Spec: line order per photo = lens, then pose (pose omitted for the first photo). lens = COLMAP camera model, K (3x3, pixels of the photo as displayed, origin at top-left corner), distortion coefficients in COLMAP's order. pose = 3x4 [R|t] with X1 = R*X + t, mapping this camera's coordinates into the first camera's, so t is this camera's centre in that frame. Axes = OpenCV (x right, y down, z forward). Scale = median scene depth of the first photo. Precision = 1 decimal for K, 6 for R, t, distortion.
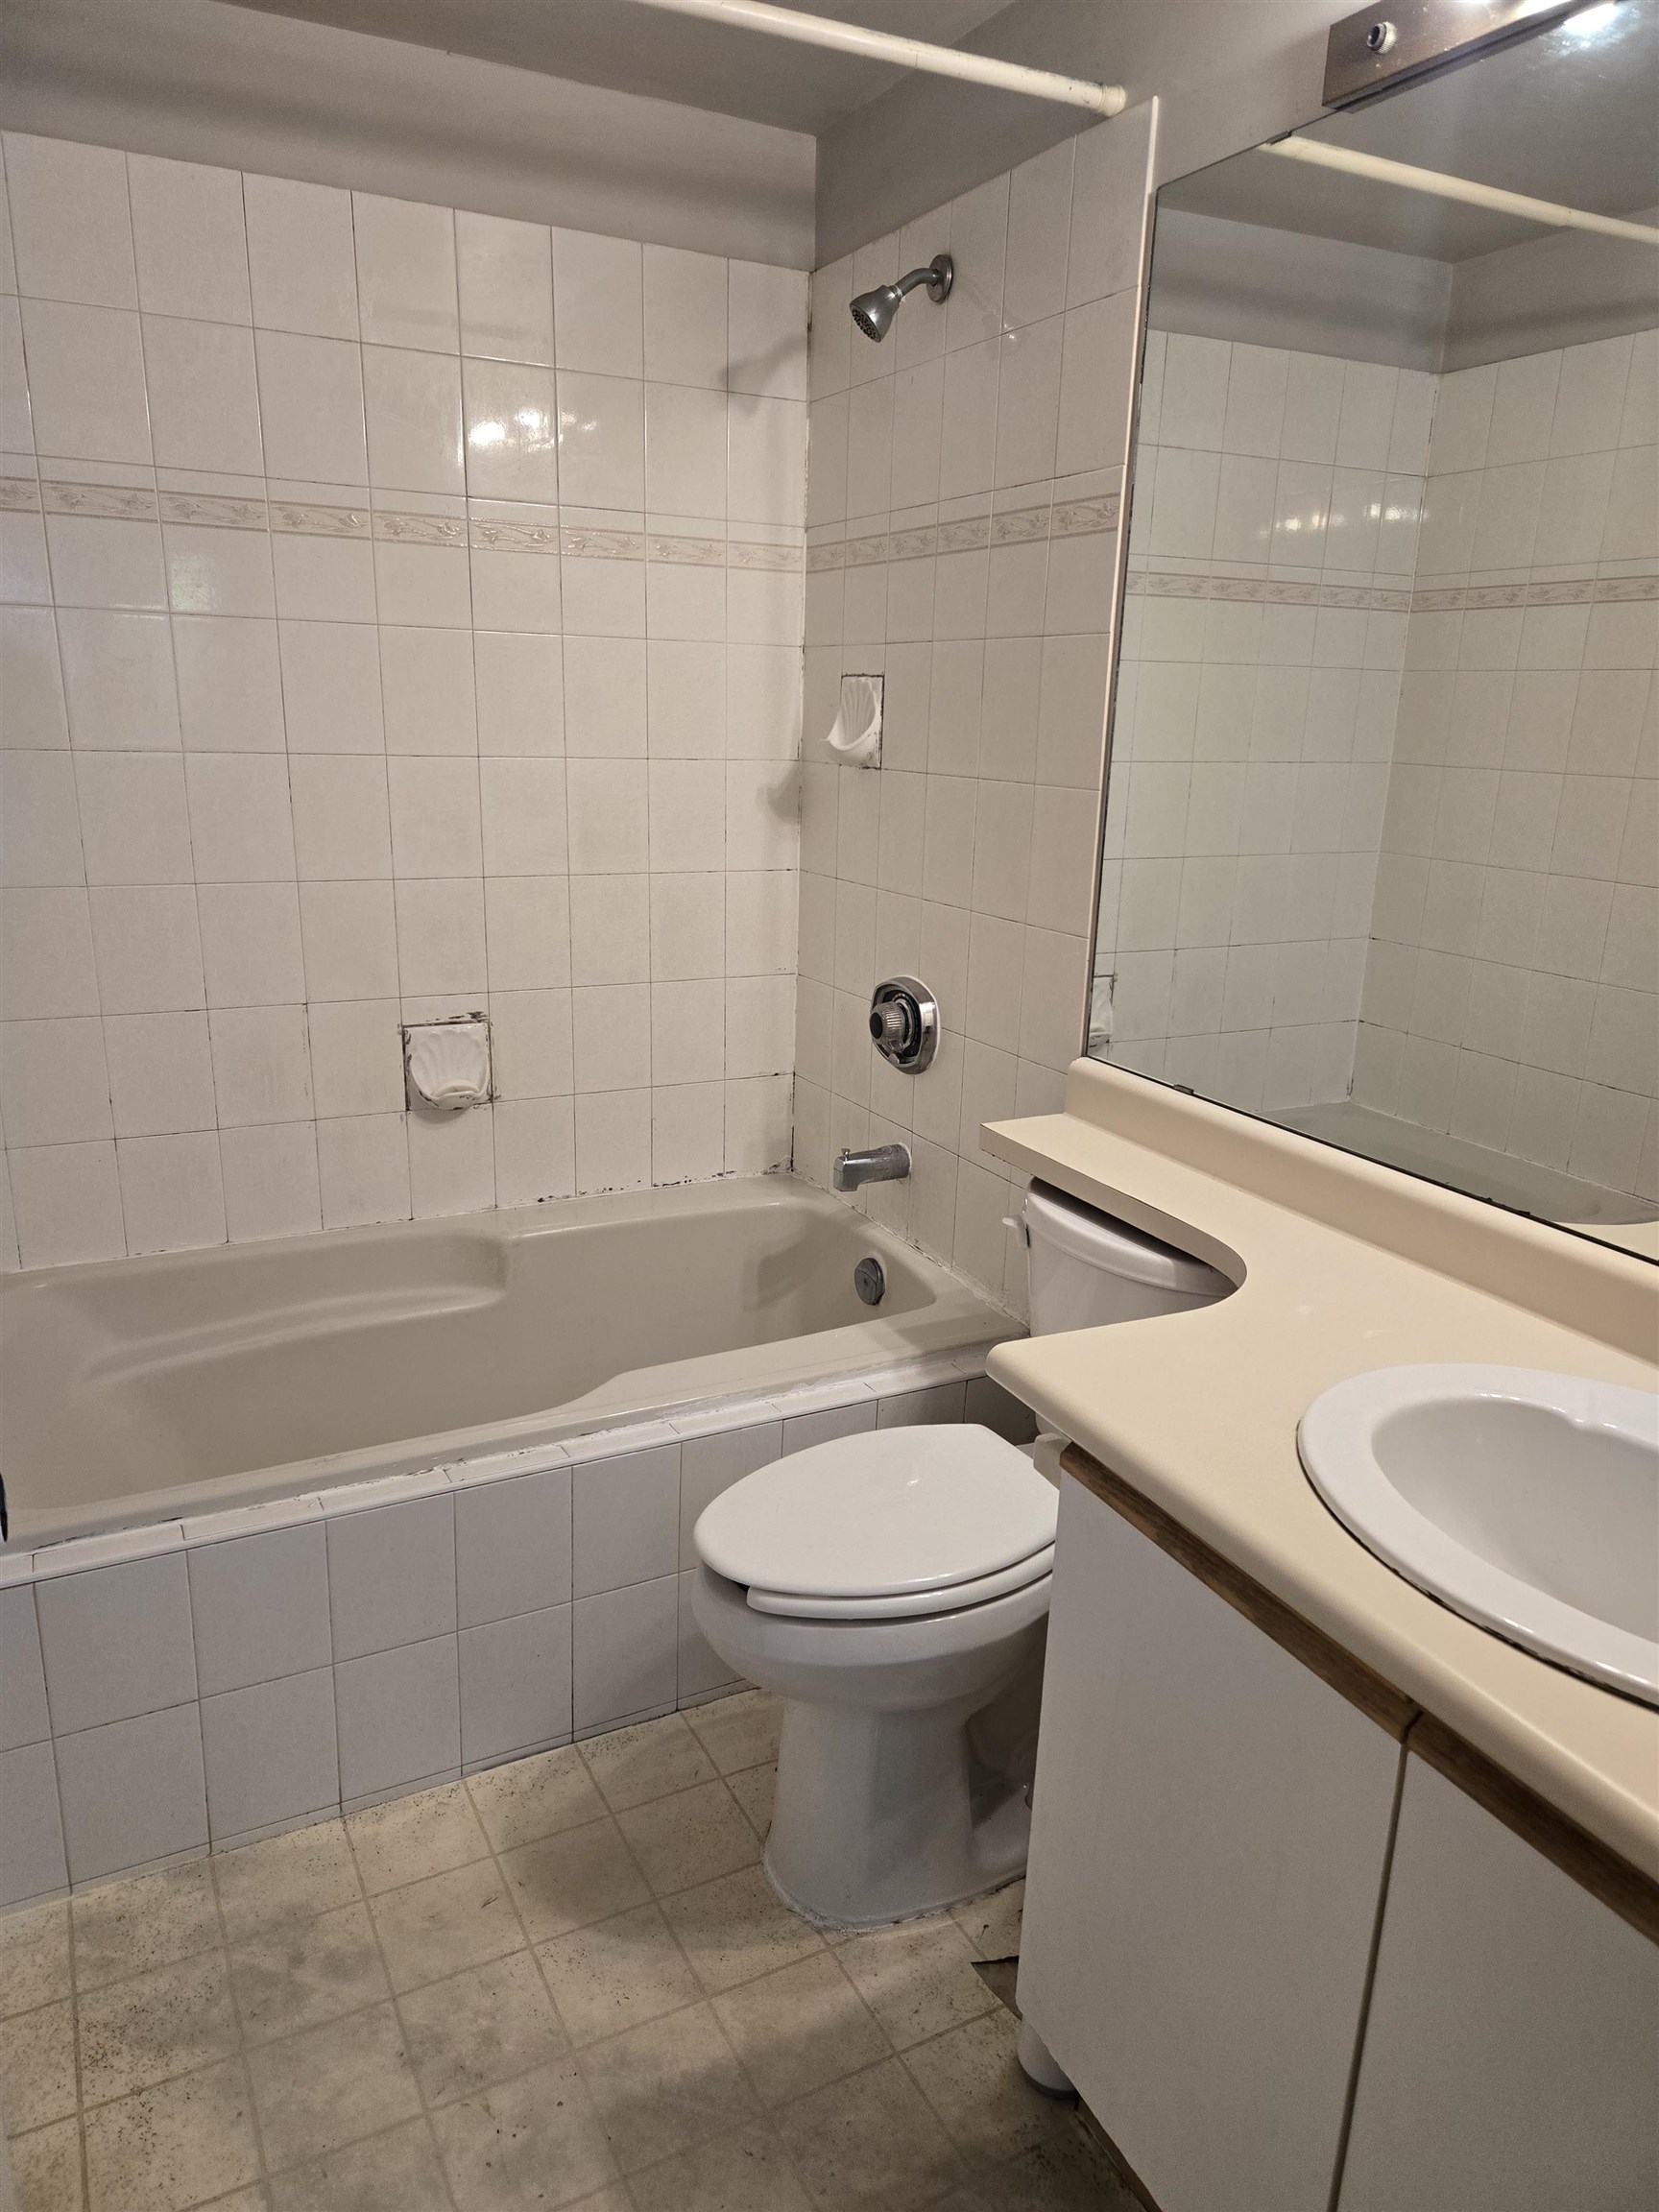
lens RADIAL K [[1473.7, 0, 830.8], [0, 1473.7, 1115.0], [0, 0, 1]] dist [0.074052, -0.051548]
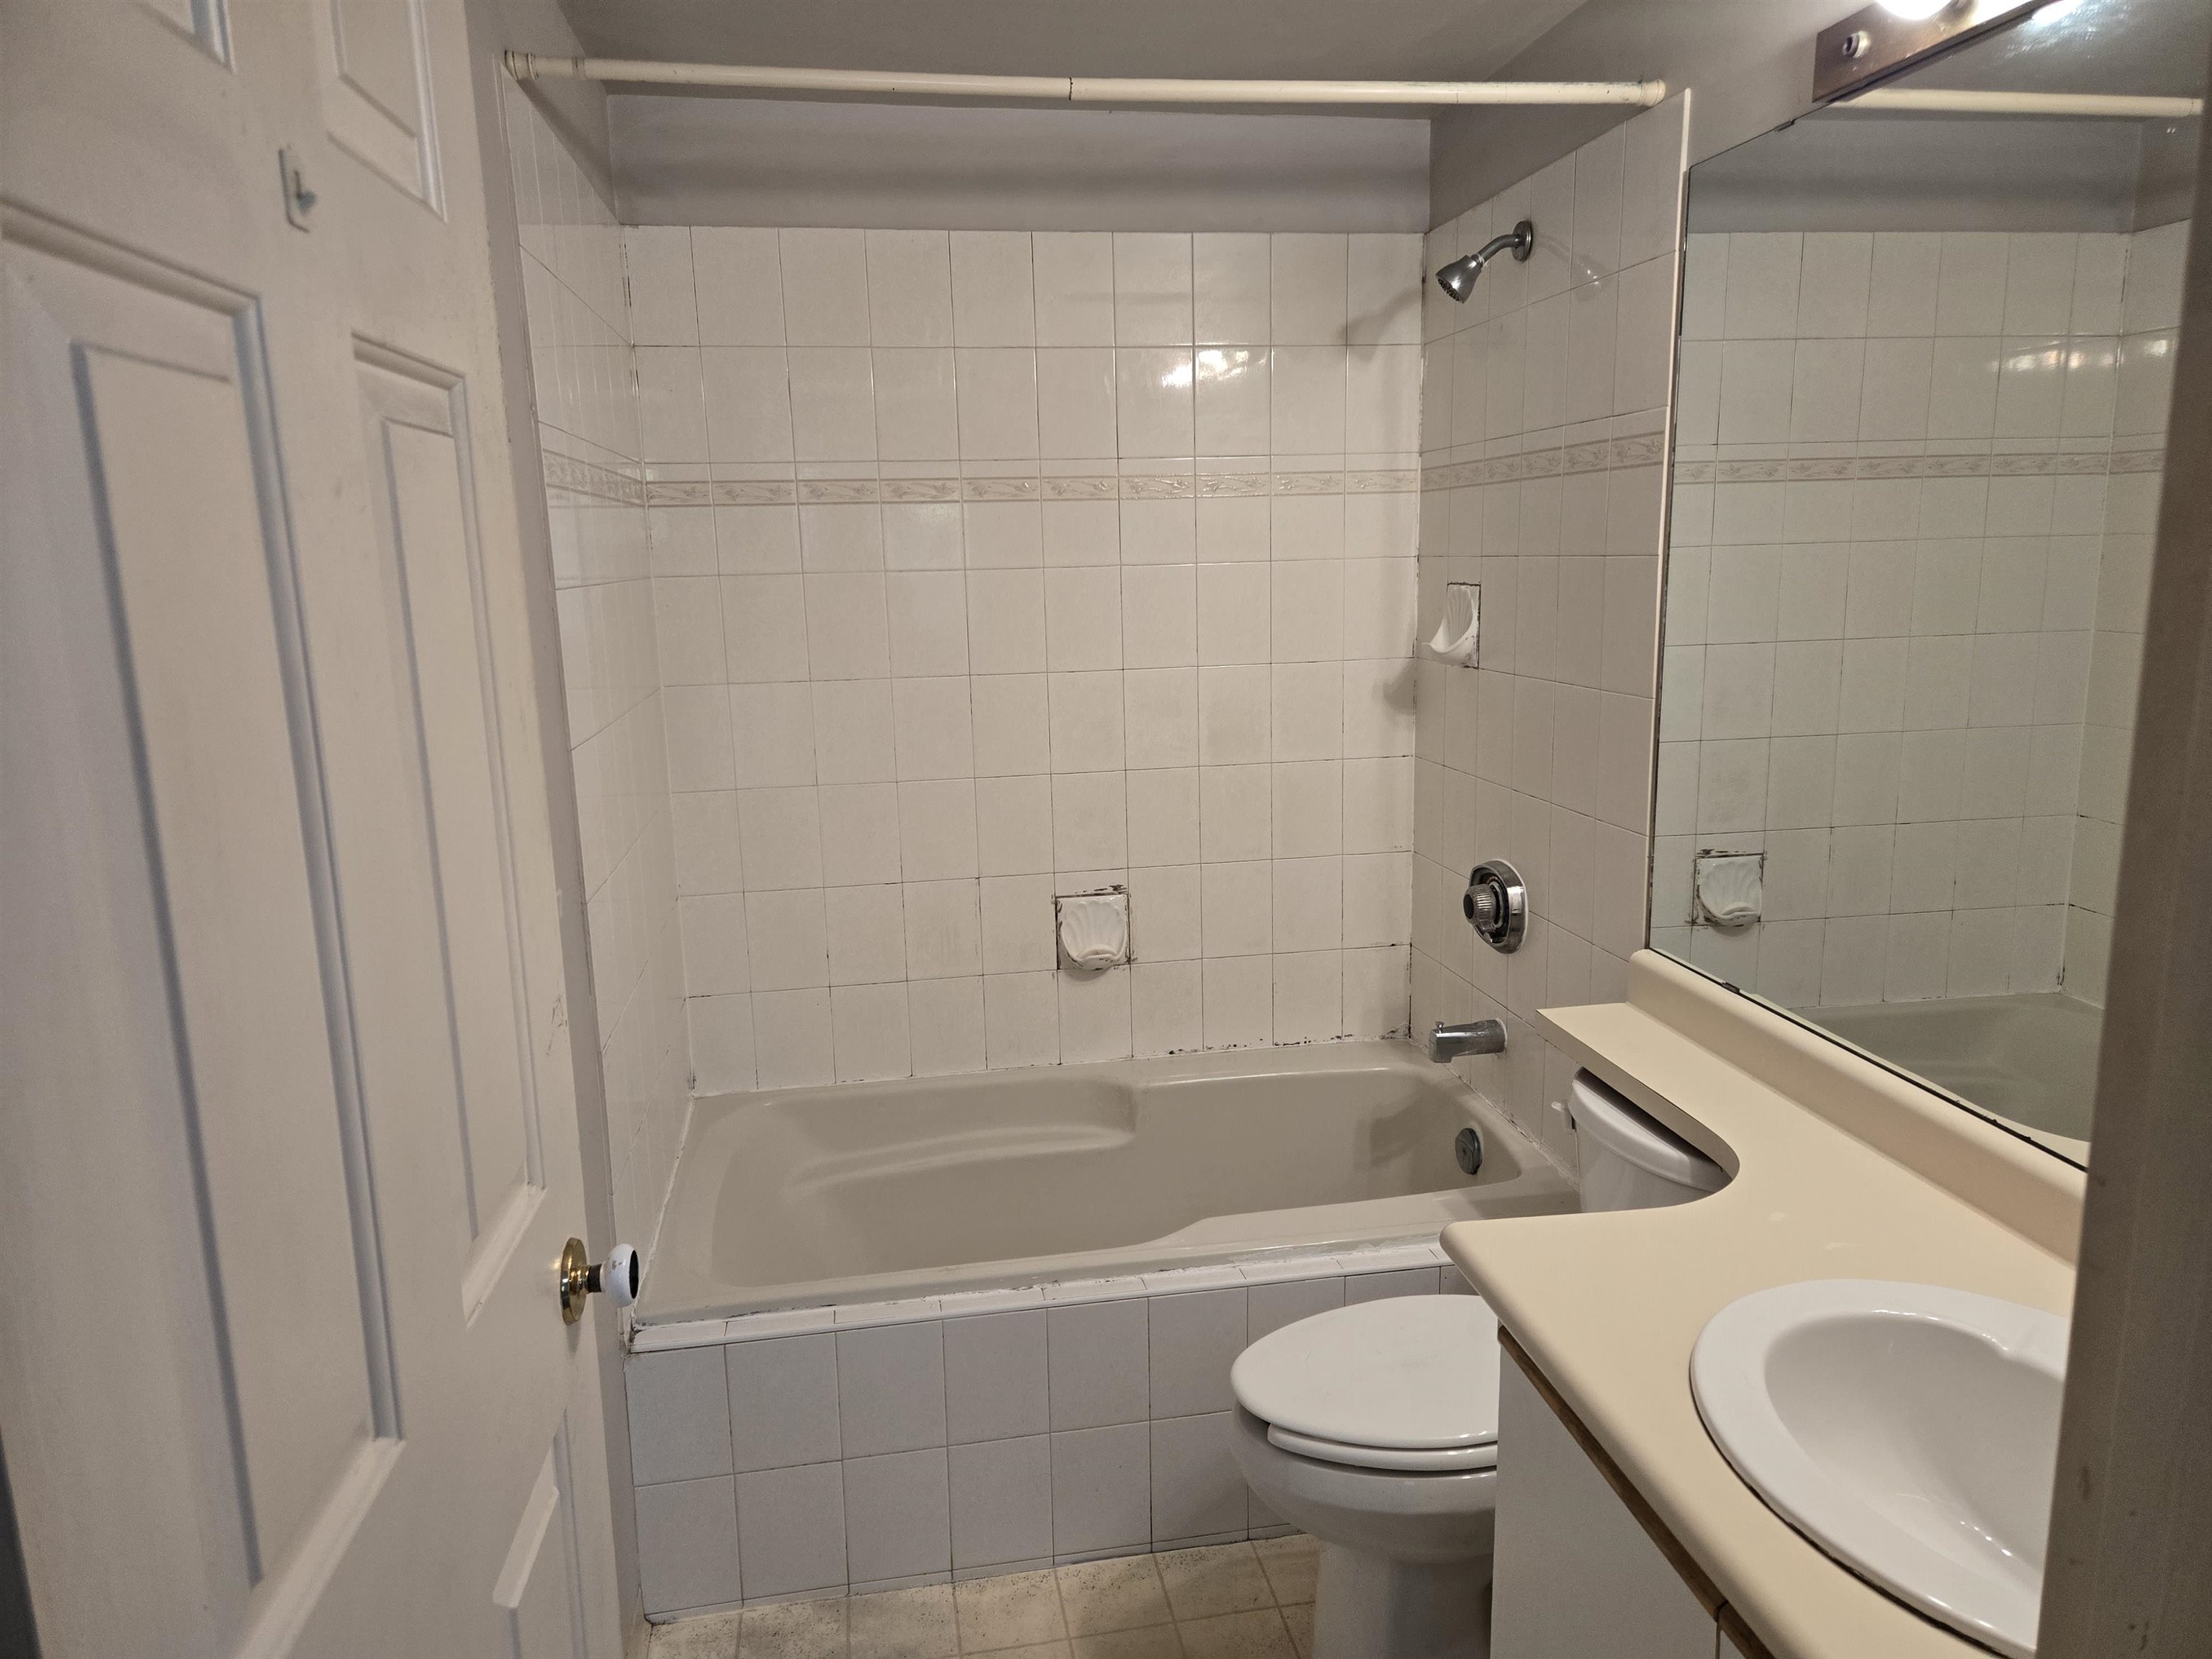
lens RADIAL K [[1473.7, 0, 1120.3], [0, 1473.7, 831.5], [0, 0, 1]] dist [0.074052, -0.051548]
pose [[0.952587, 0.008091, -0.304159, 0.130838], [-0.032890, 0.996527, -0.076500, -0.028340], [0.302484, 0.082876, 0.949545, -0.105383]]
